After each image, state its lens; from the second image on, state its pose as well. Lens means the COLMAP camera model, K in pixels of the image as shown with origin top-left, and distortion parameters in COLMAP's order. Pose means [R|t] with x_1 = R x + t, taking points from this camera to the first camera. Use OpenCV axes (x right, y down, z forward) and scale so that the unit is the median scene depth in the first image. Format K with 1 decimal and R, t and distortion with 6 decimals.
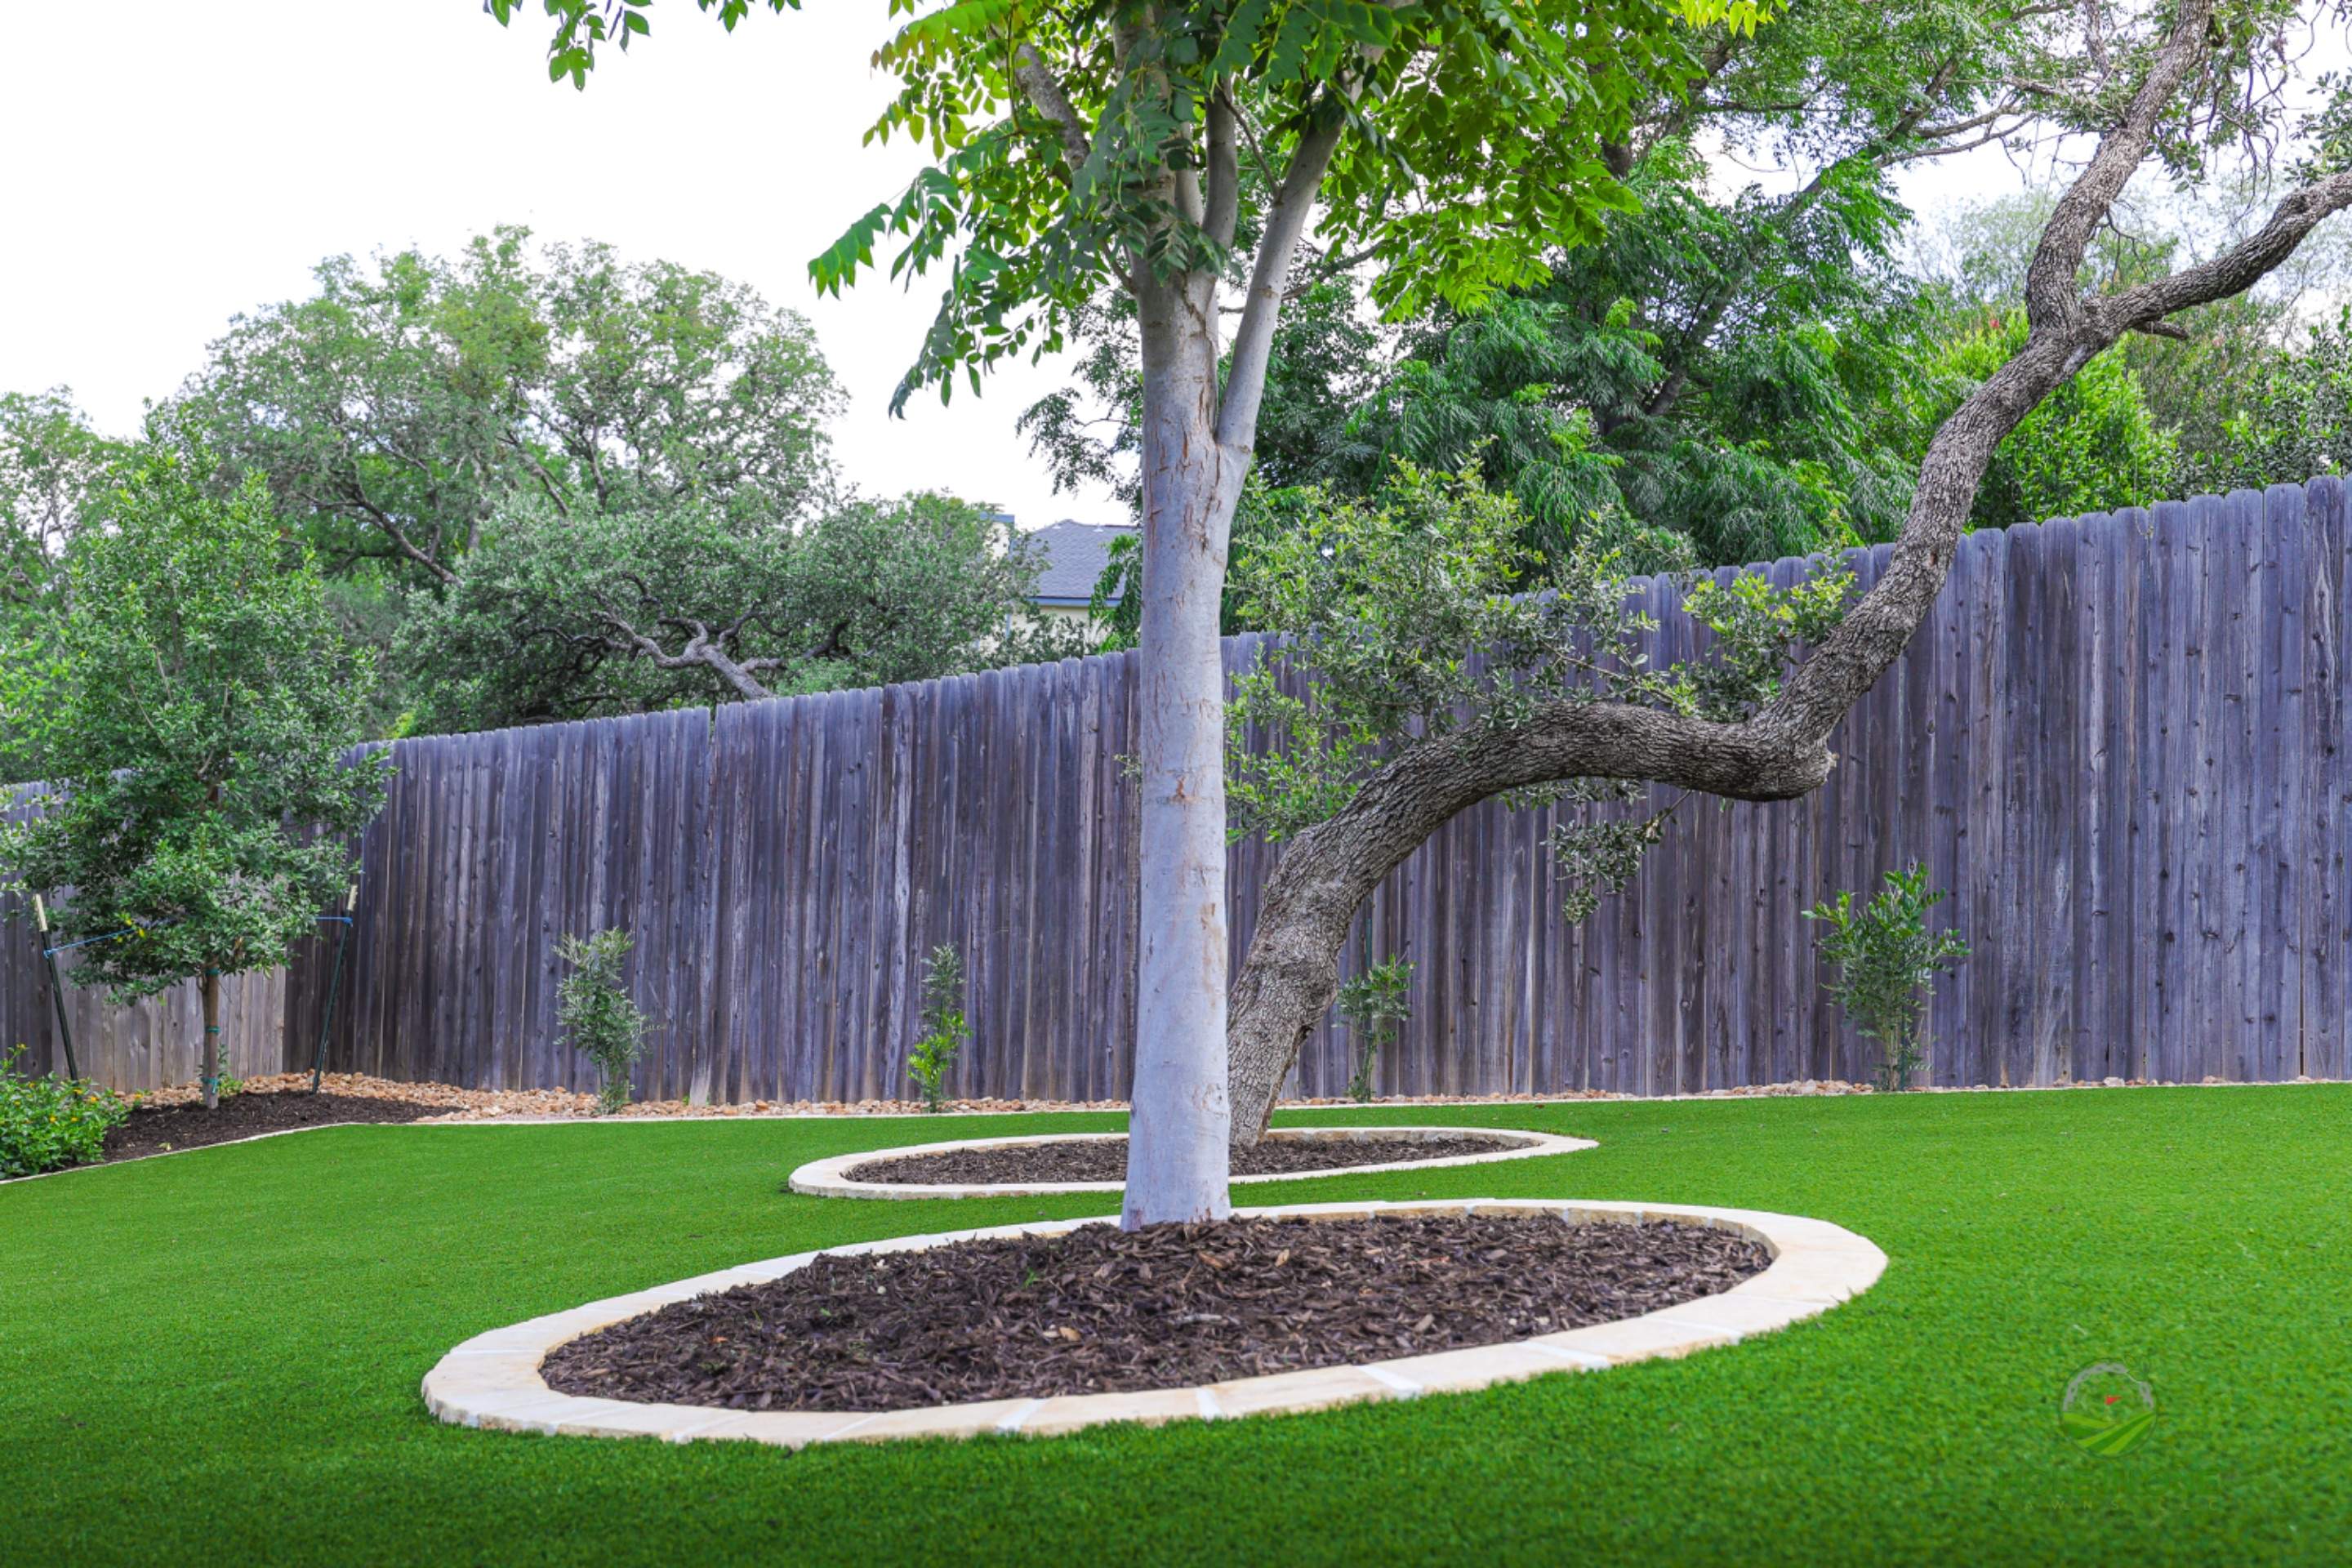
lens RADIAL K [[1945.2, 0, 1173.3], [0, 1945.2, 942.1], [0, 0, 1]] dist [-0.003392, 0.004394]
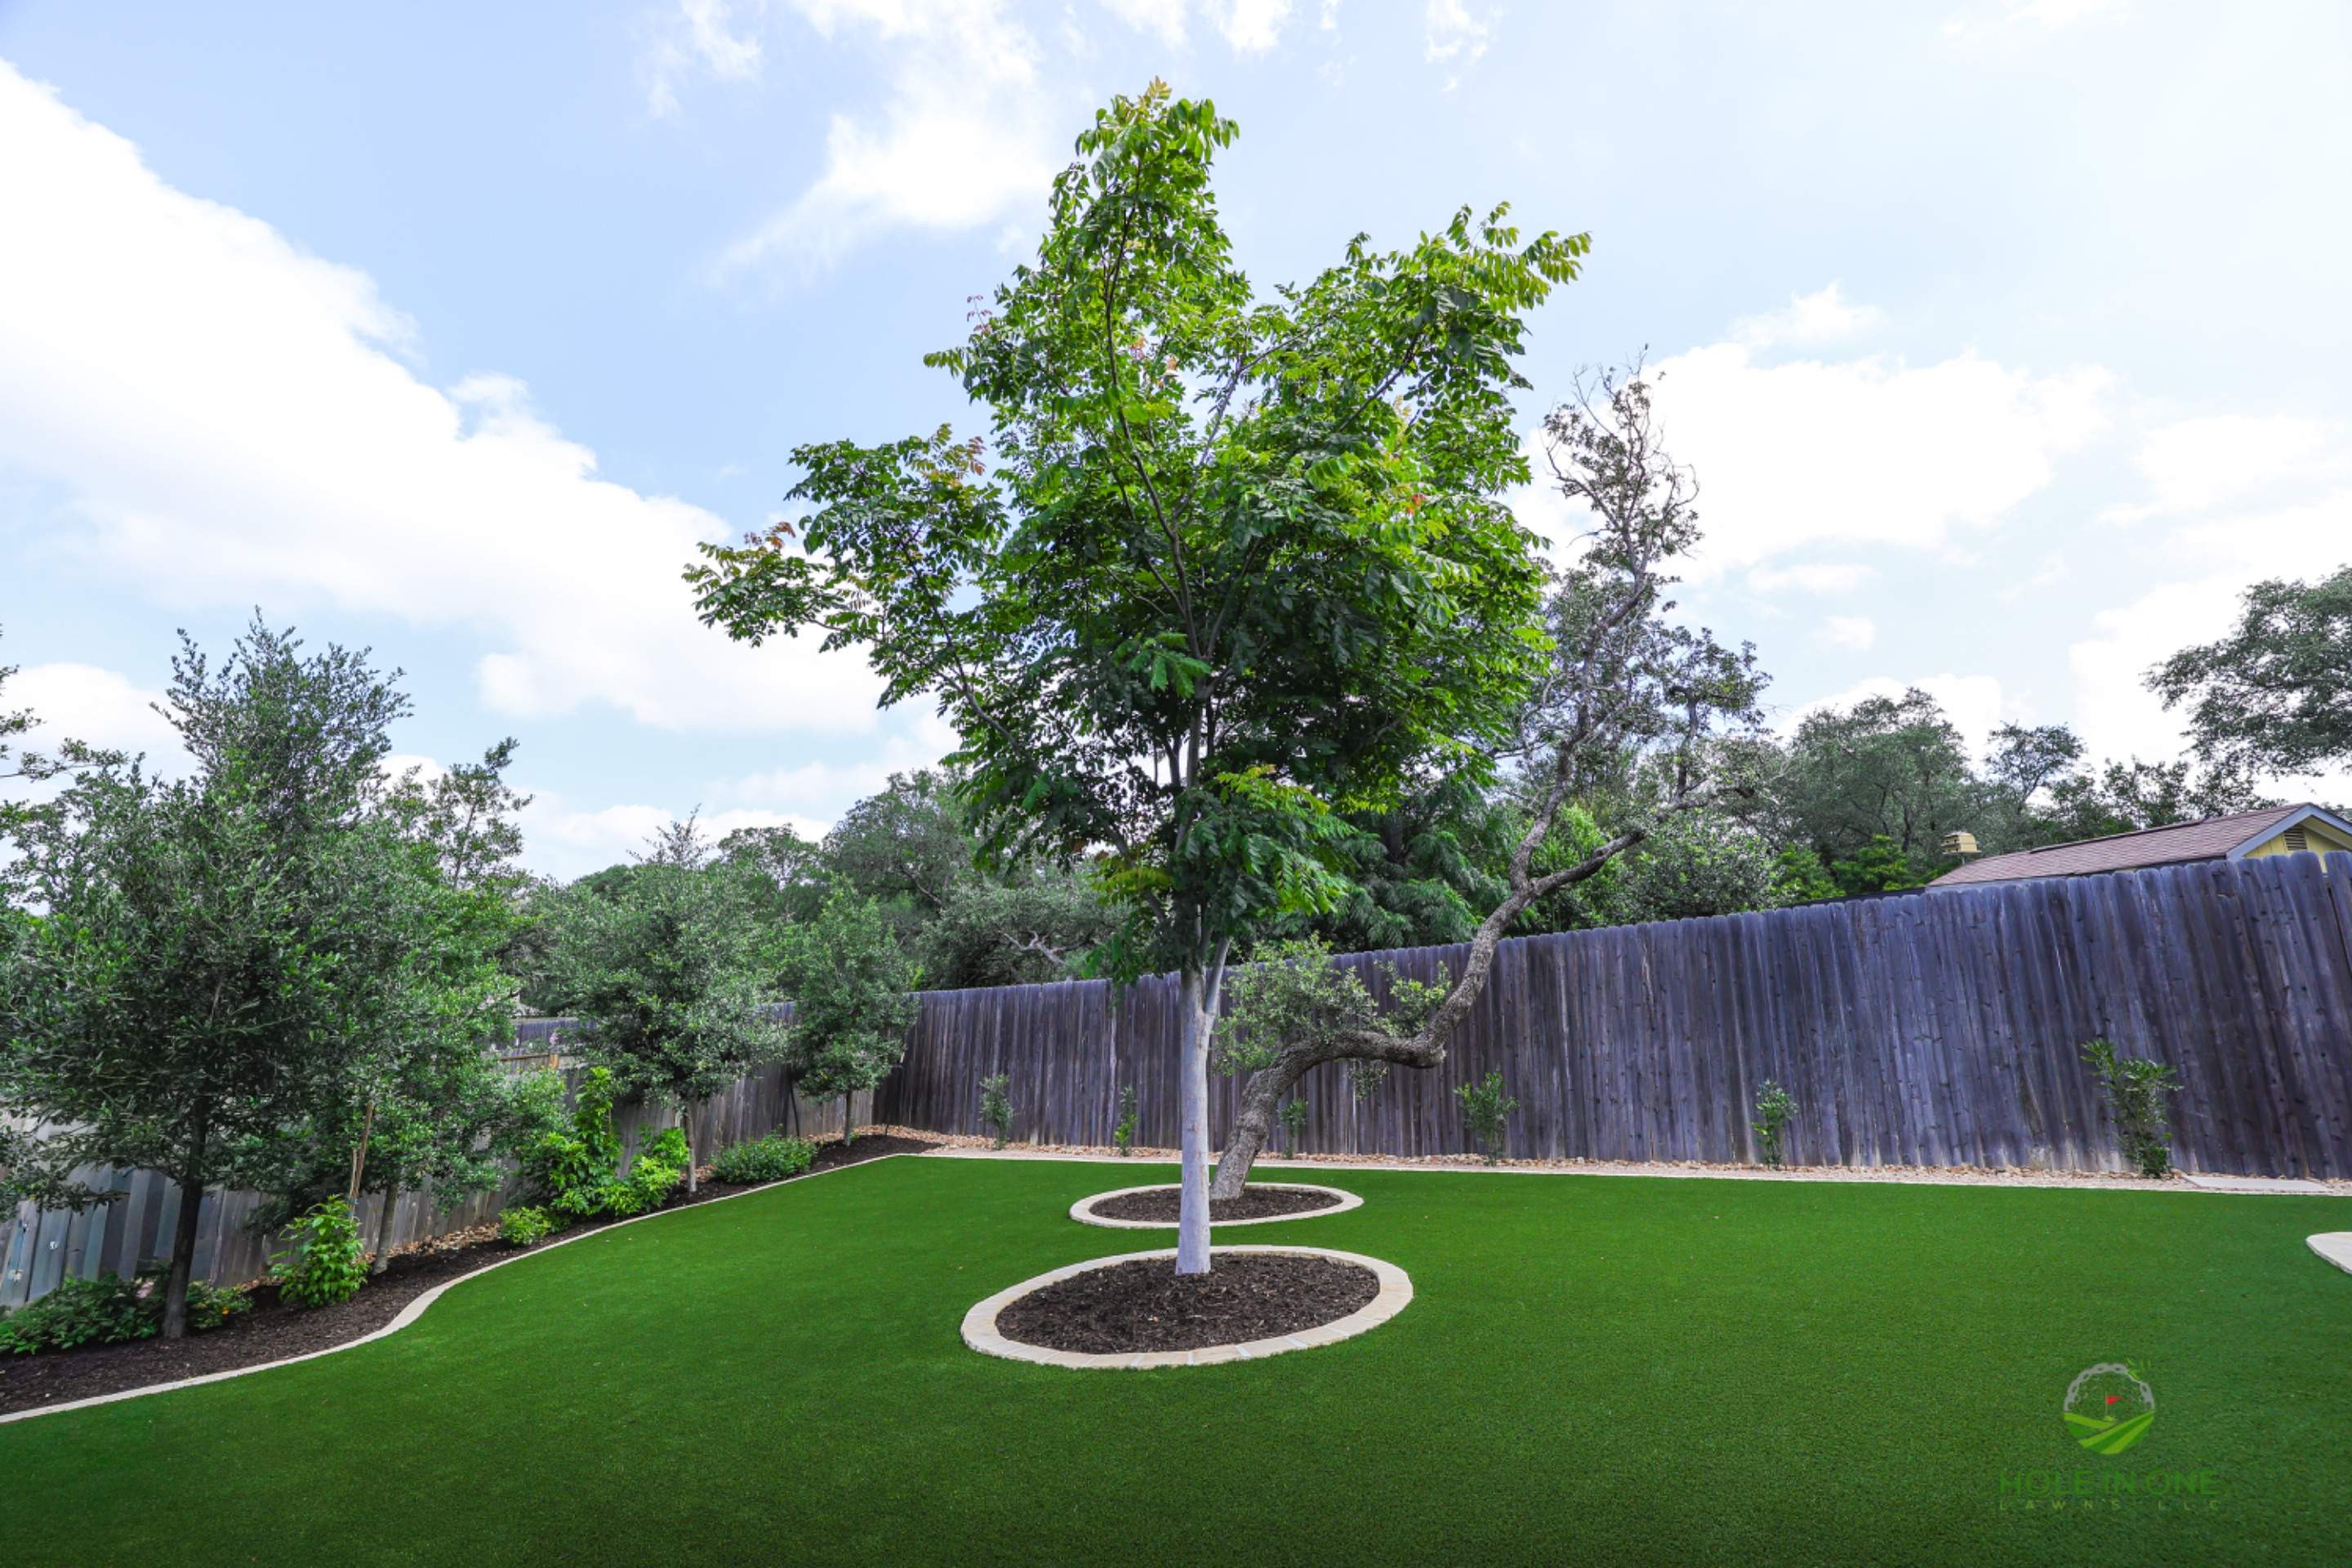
lens RADIAL K [[968.0, 0, 1180.7], [0, 968.0, 789.0], [0, 0, 1]] dist [0.002131, 0.000198]
pose [[0.996897, -0.022246, -0.075511, 0.058269], [0.009936, 0.987125, -0.159641, -0.187220], [0.078090, 0.158395, 0.984283, -0.332141]]
